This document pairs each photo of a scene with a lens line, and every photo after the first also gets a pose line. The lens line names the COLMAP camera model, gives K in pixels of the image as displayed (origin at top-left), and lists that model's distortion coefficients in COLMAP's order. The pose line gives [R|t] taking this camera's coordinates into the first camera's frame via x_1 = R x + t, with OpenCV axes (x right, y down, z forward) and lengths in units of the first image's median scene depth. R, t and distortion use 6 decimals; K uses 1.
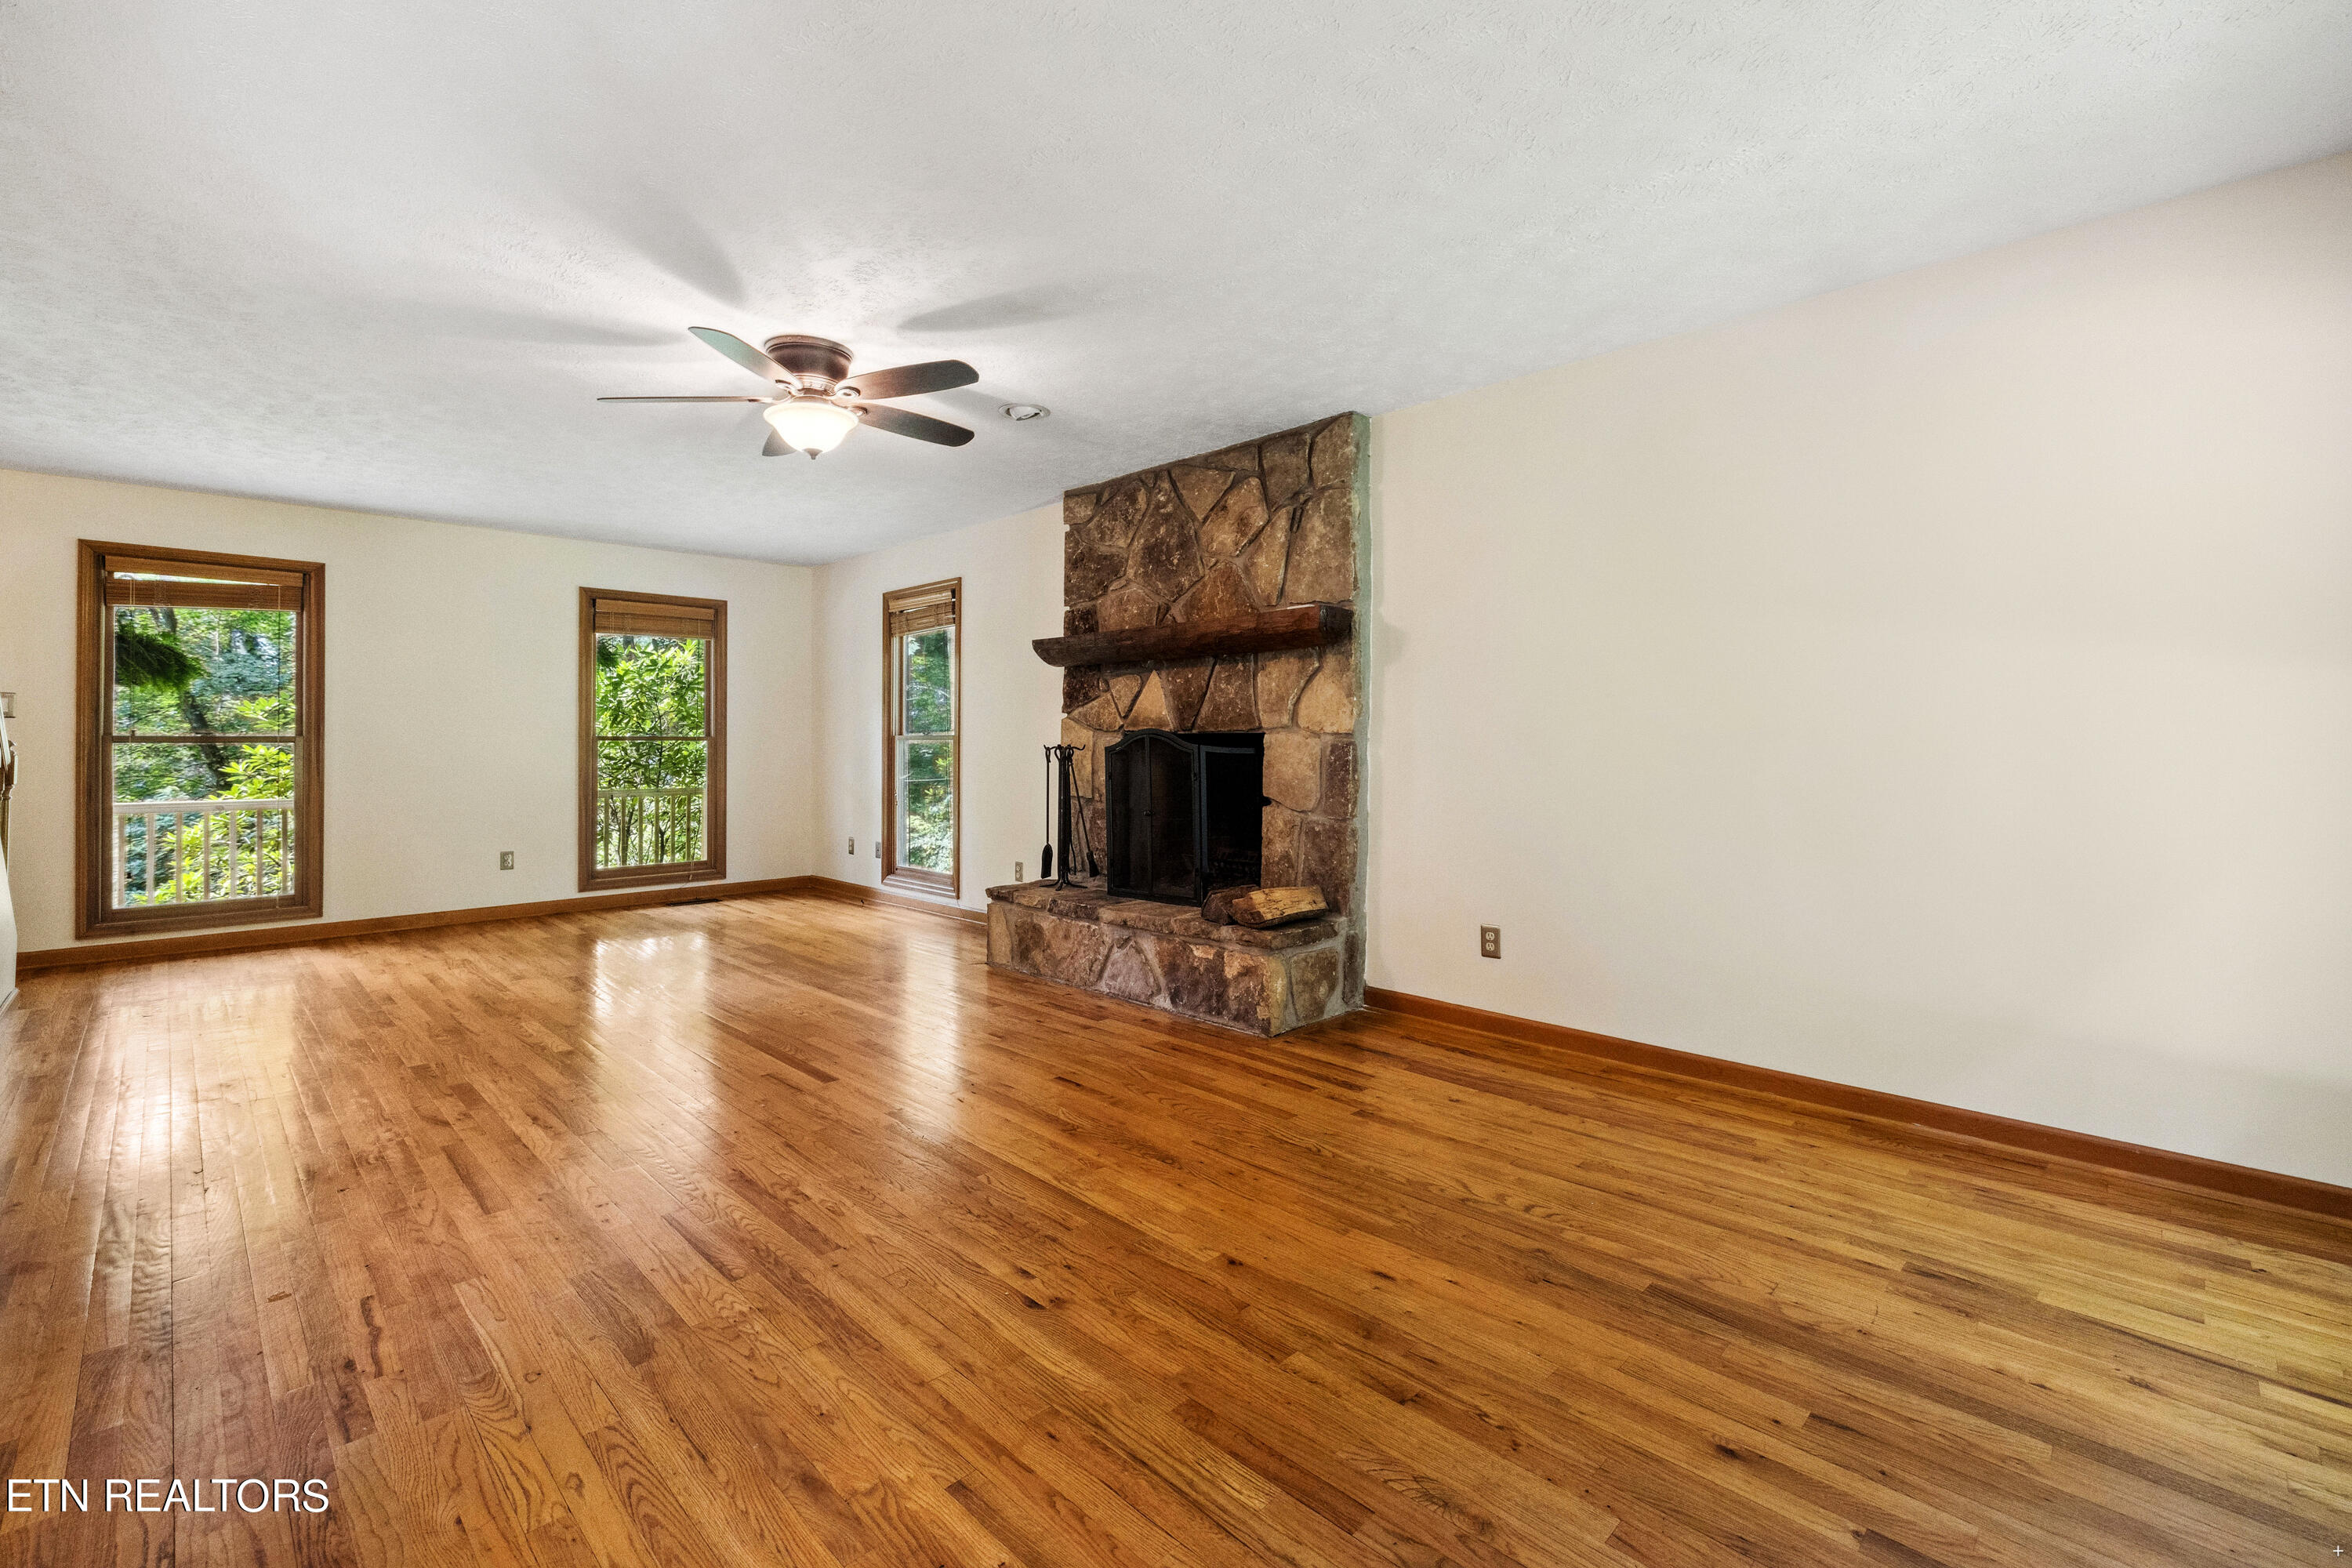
lens RADIAL K [[1012.6, 0, 1182.3], [0, 1012.6, 753.7], [0, 0, 1]] dist [-0.001657, 0.000131]
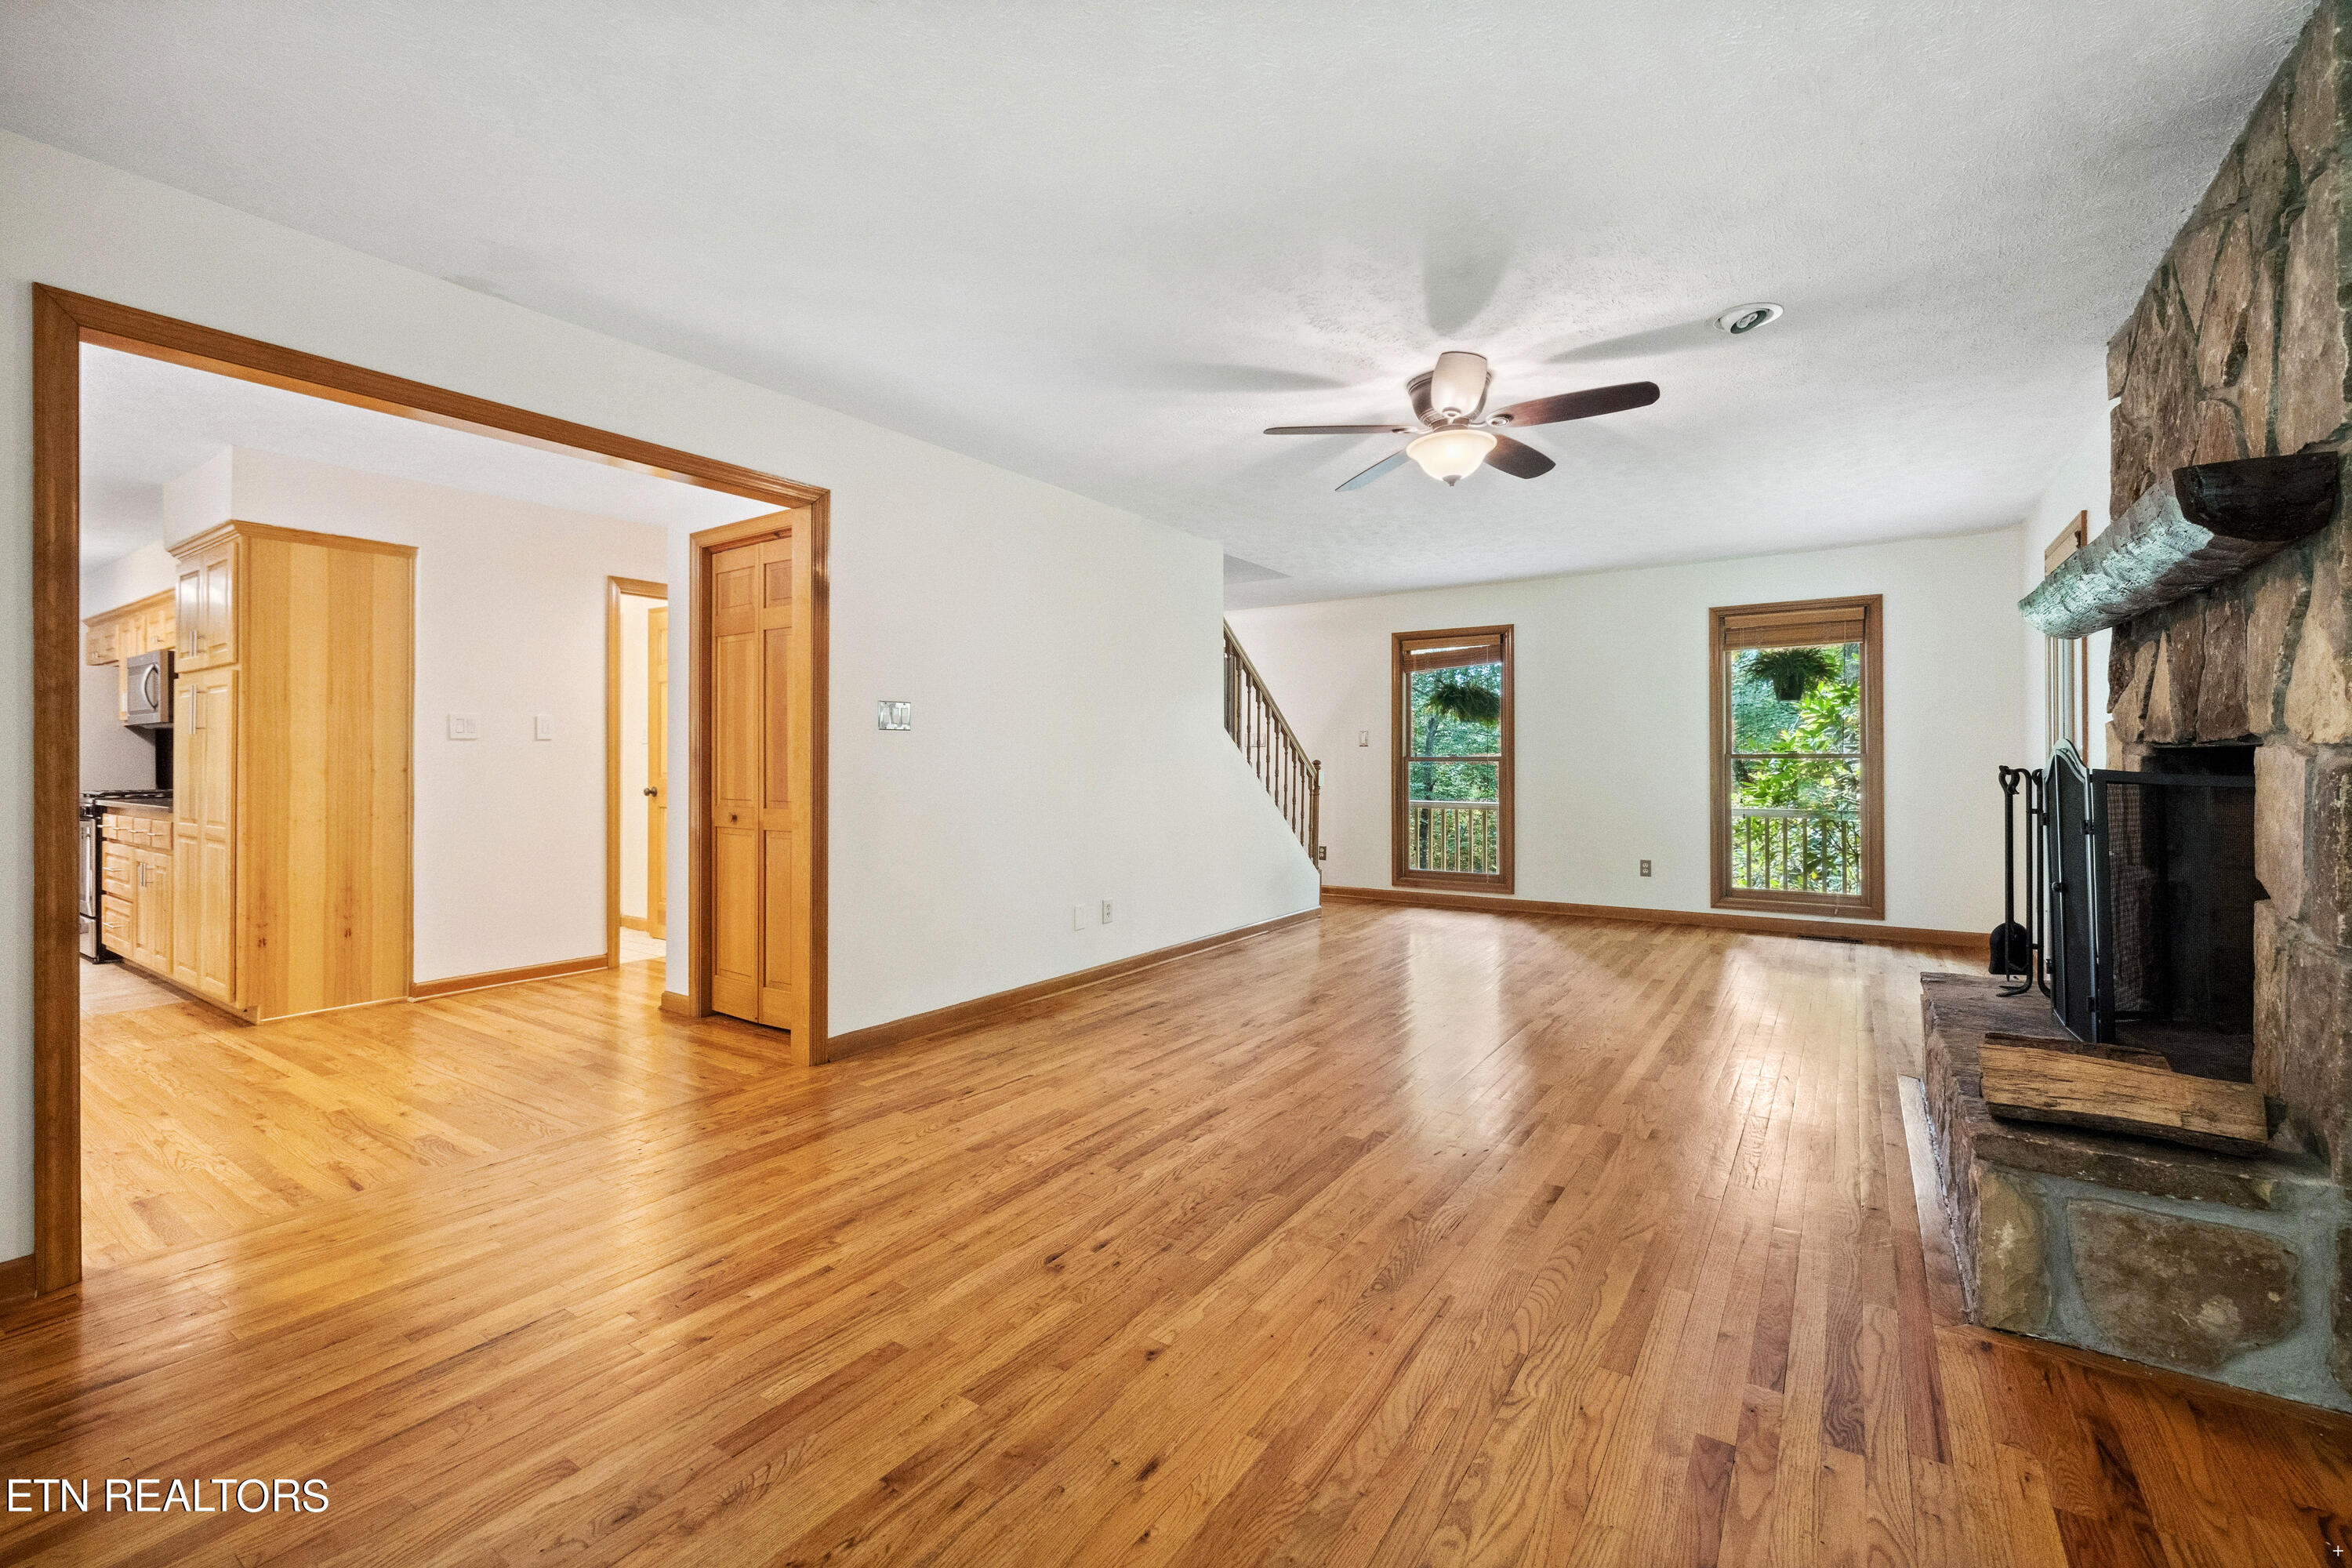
lens RADIAL K [[1012.3, 0, 1172.5], [0, 1012.3, 764.2], [0, 0, 1]] dist [0.002653, 0.000349]
pose [[0.179109, 0.004063, -0.983821, 0.850018], [-0.007031, 0.999971, 0.002850, -0.017003], [0.983804, 0.006406, 0.179132, 0.782913]]
